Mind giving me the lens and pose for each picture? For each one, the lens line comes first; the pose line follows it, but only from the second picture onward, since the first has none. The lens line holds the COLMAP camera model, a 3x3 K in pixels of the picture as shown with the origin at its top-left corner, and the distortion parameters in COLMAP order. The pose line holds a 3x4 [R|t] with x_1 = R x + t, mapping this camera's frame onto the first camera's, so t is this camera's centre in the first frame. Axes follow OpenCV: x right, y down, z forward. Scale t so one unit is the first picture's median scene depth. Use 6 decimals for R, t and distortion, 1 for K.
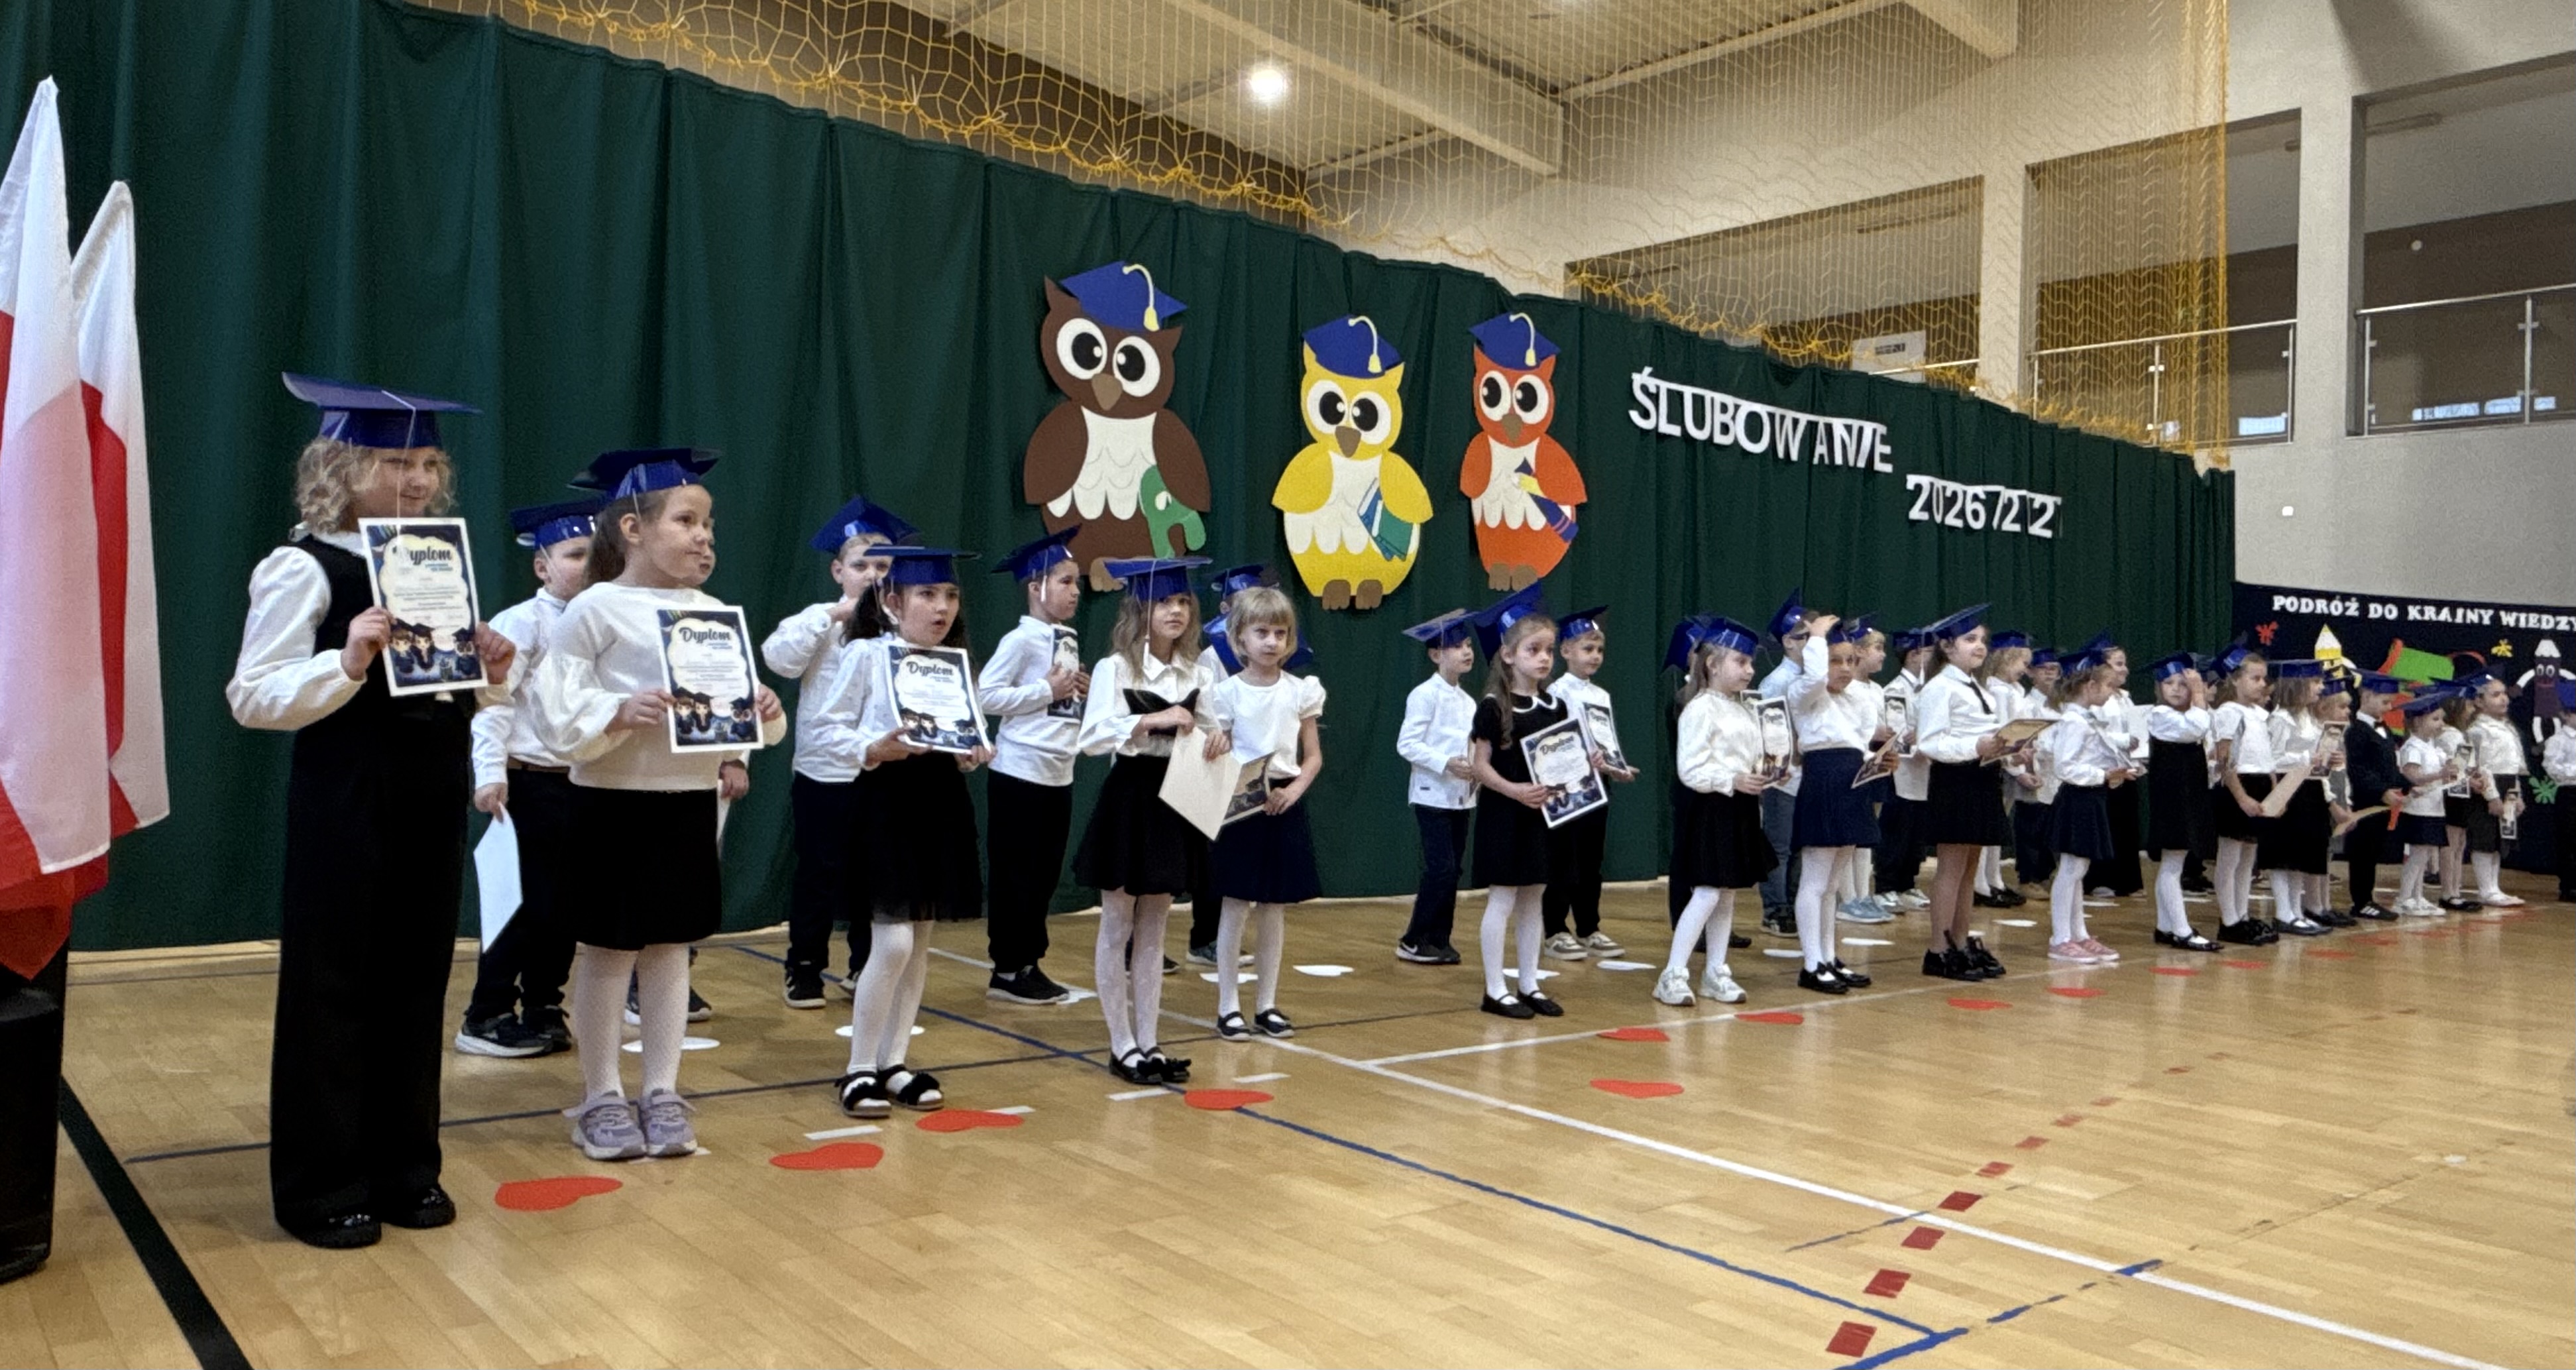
lens RADIAL K [[1789.5, 0, 1356.6], [0, 1789.5, 673.5], [0, 0, 1]] dist [-0.008171, 0.018032]
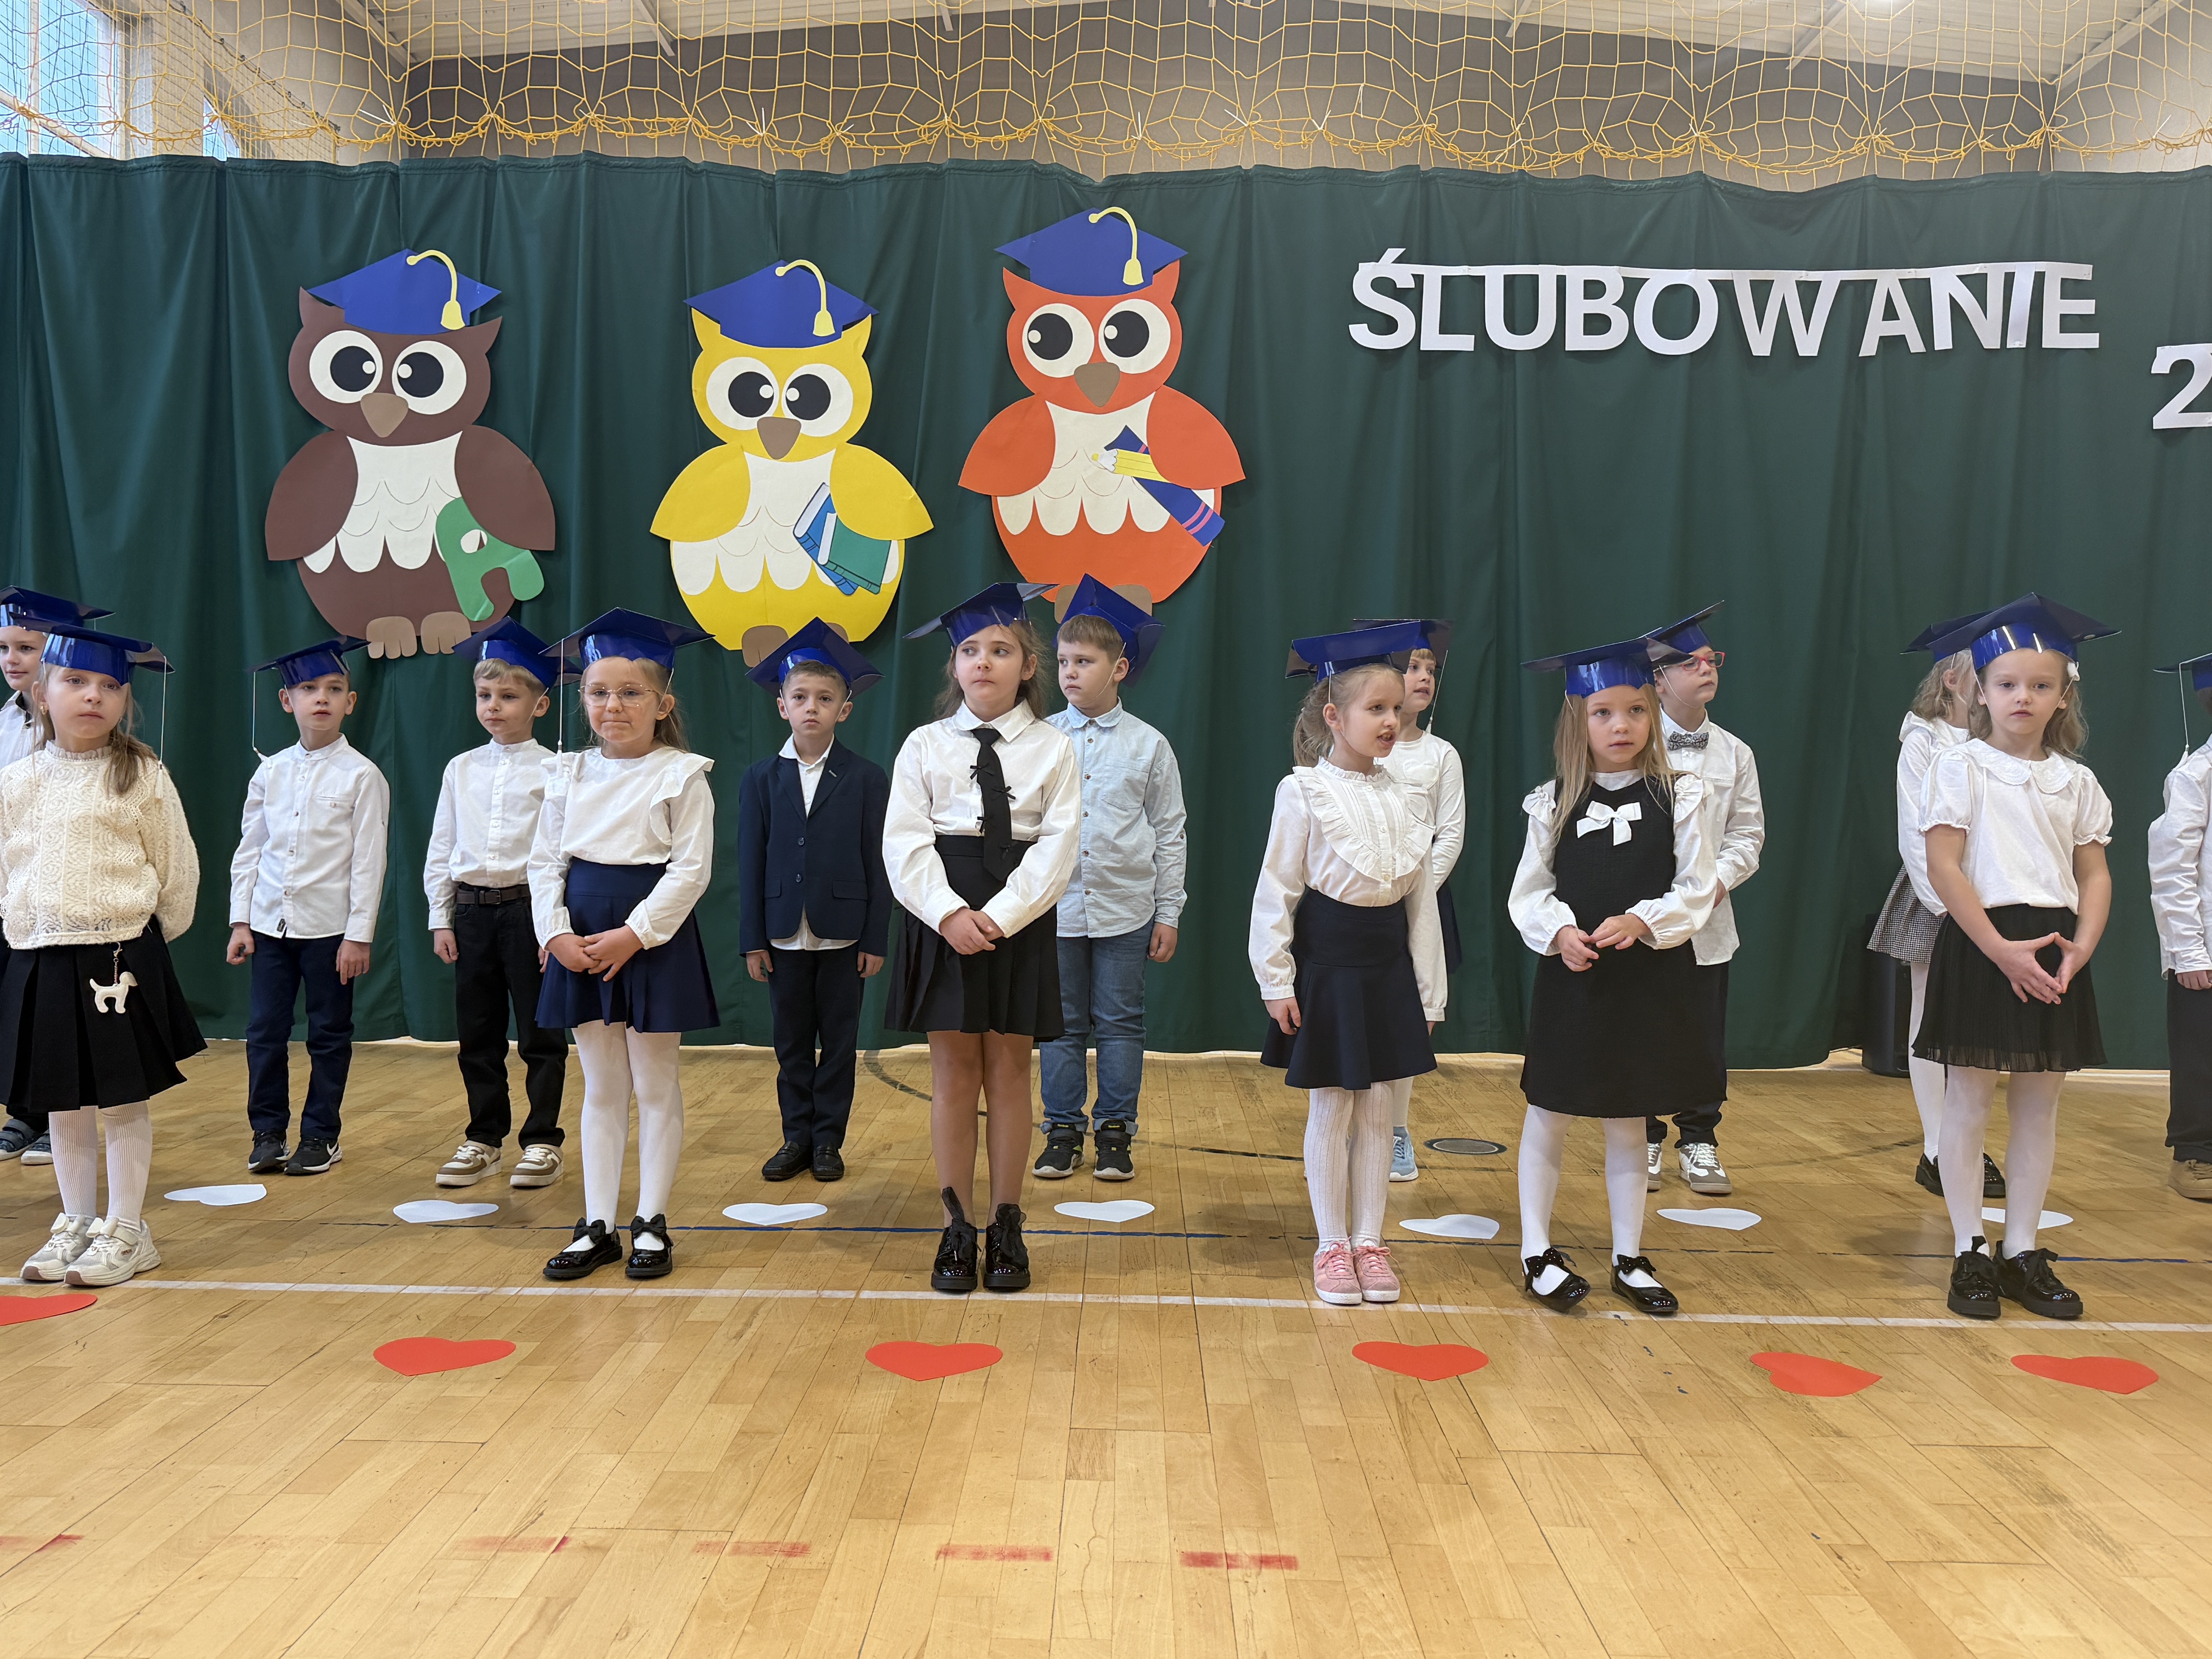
lens RADIAL K [[1789.6, 0, 1106.0], [0, 1789.6, 829.5], [0, 0, 1]] dist [0.147774, -0.279612]
pose [[0.742056, -0.000034, -0.670338, 0.553117], [0.017285, 0.999668, 0.019083, 0.018870], [0.670115, -0.025748, 0.741810, 0.494592]]
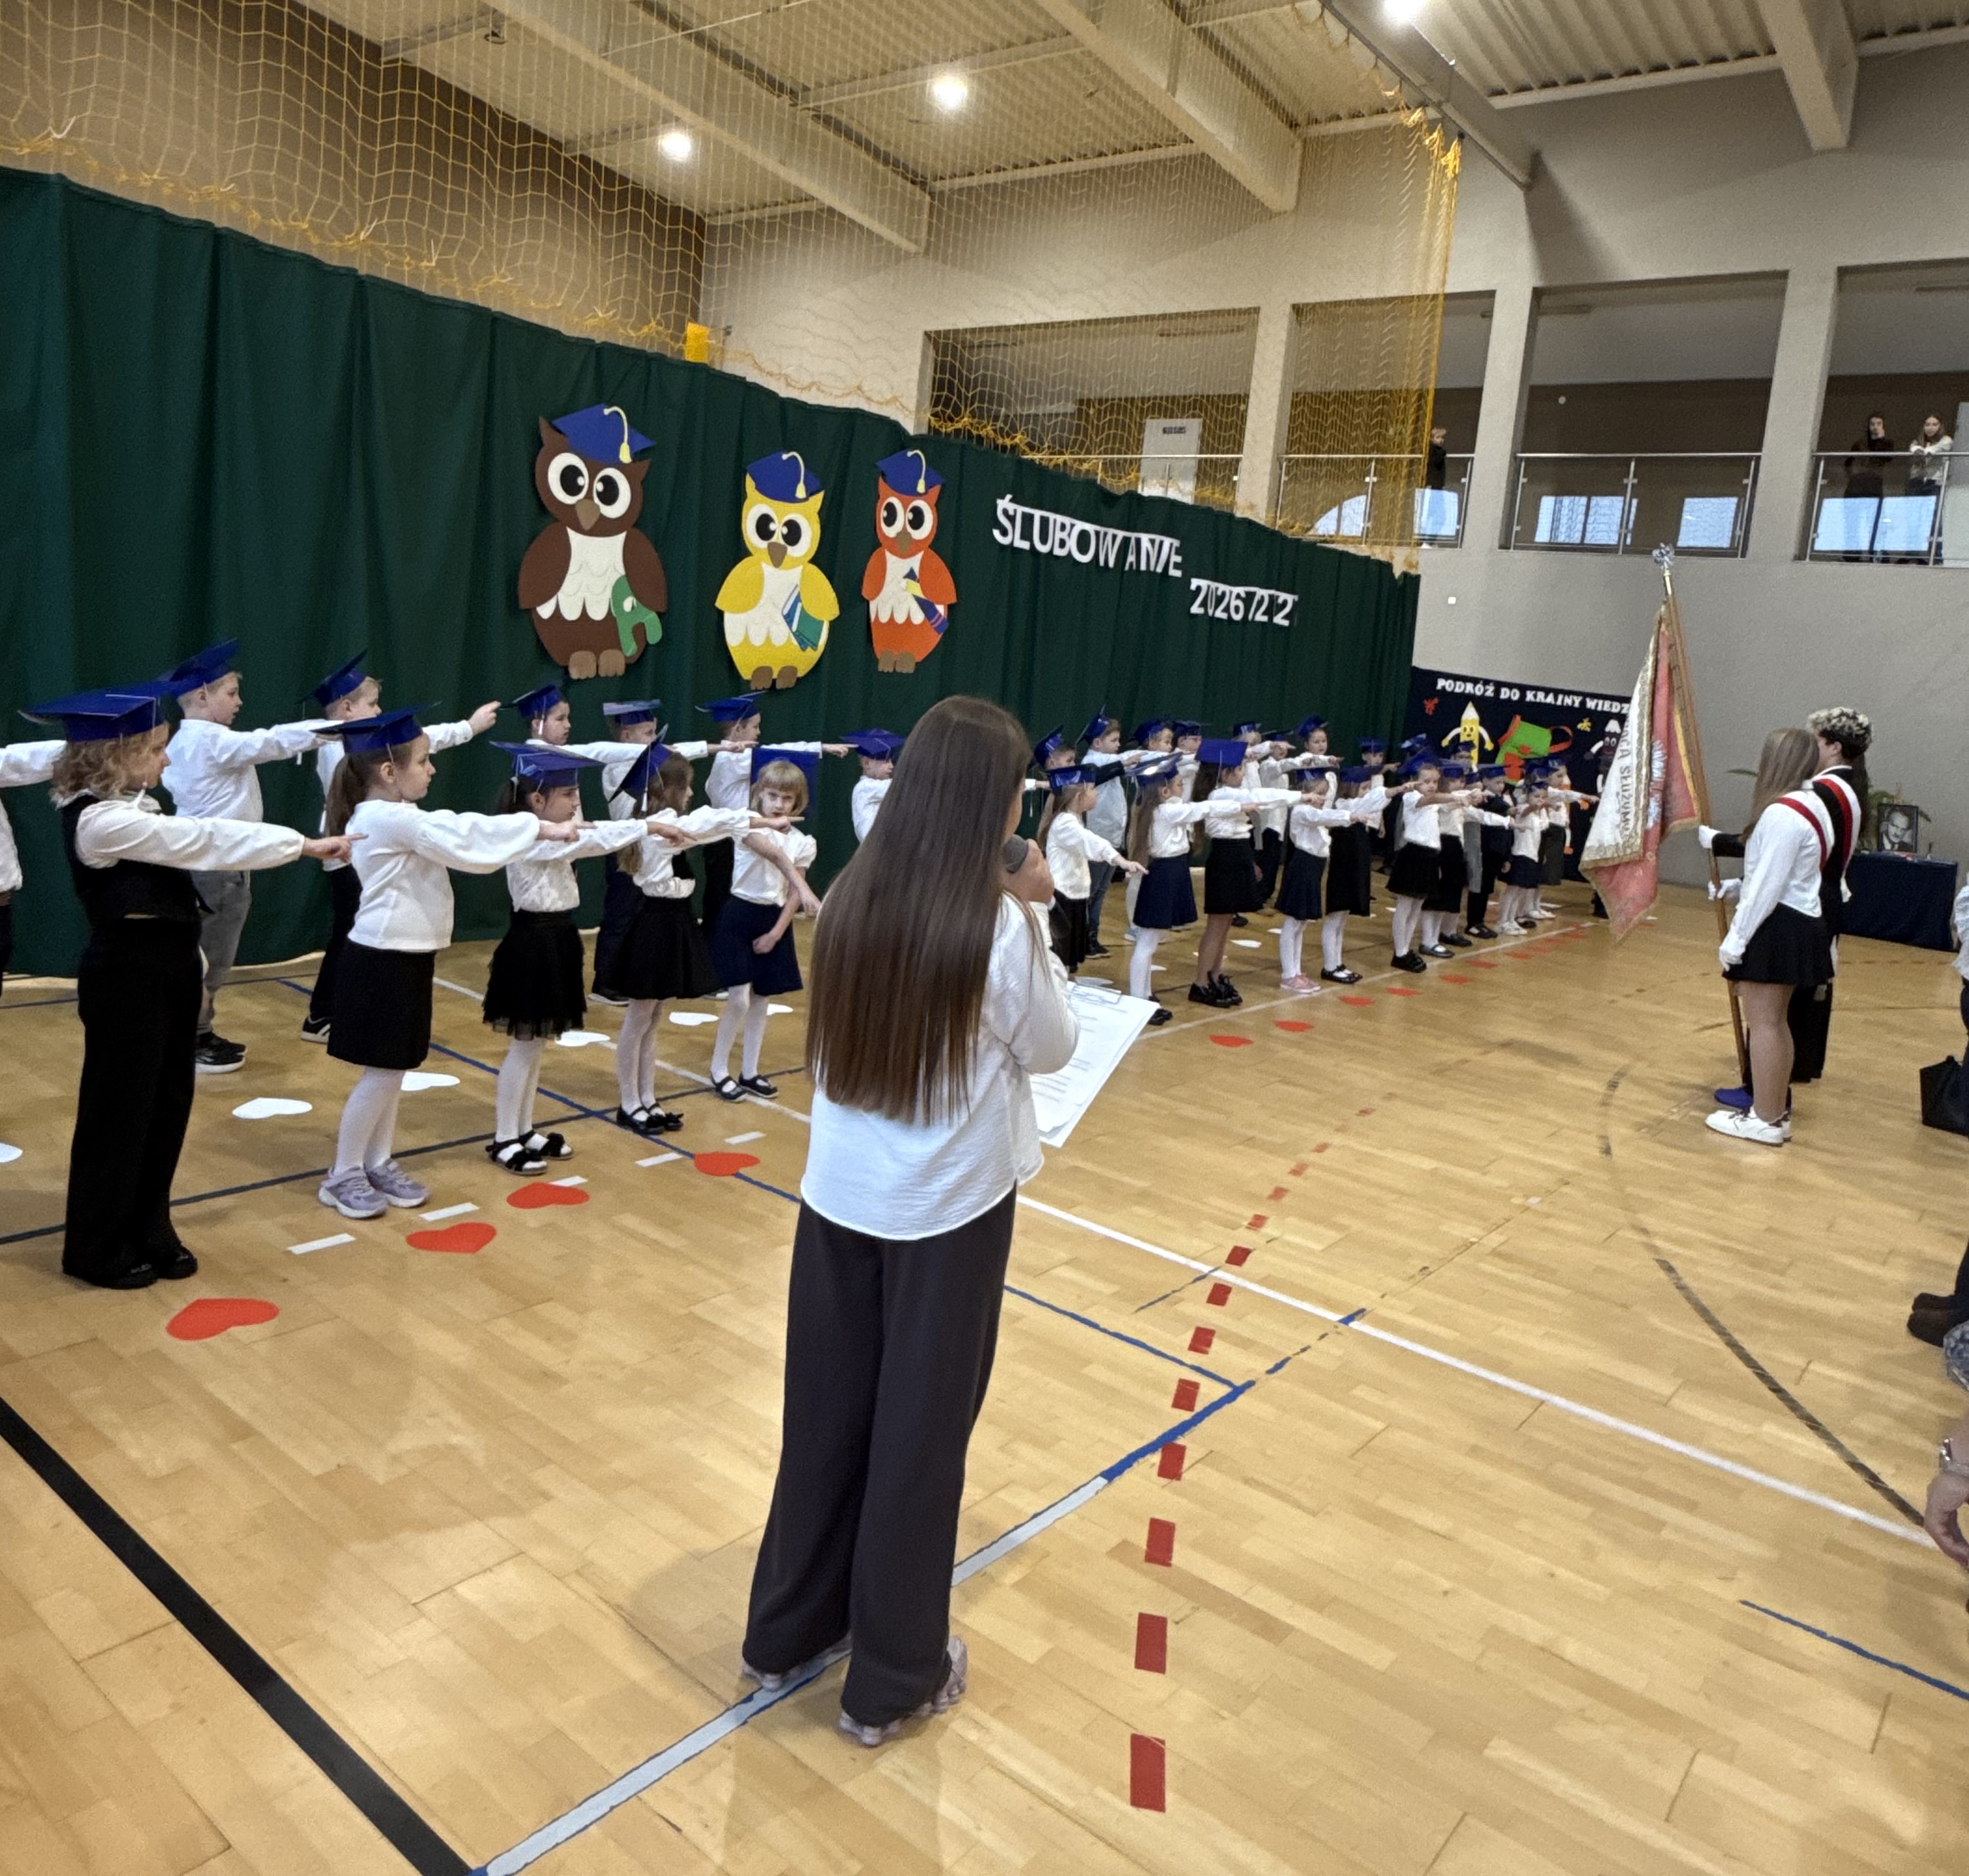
lens RADIAL K [[1464.1, 0, 989.3], [0, 1464.1, 822.5], [0, 0, 1]] dist [0.006744, 0.003926]
pose [[0.979214, 0.042793, 0.198267, -0.050187], [-0.070064, 0.988684, 0.132647, -0.084446], [-0.190347, -0.143781, 0.971131, -0.040862]]
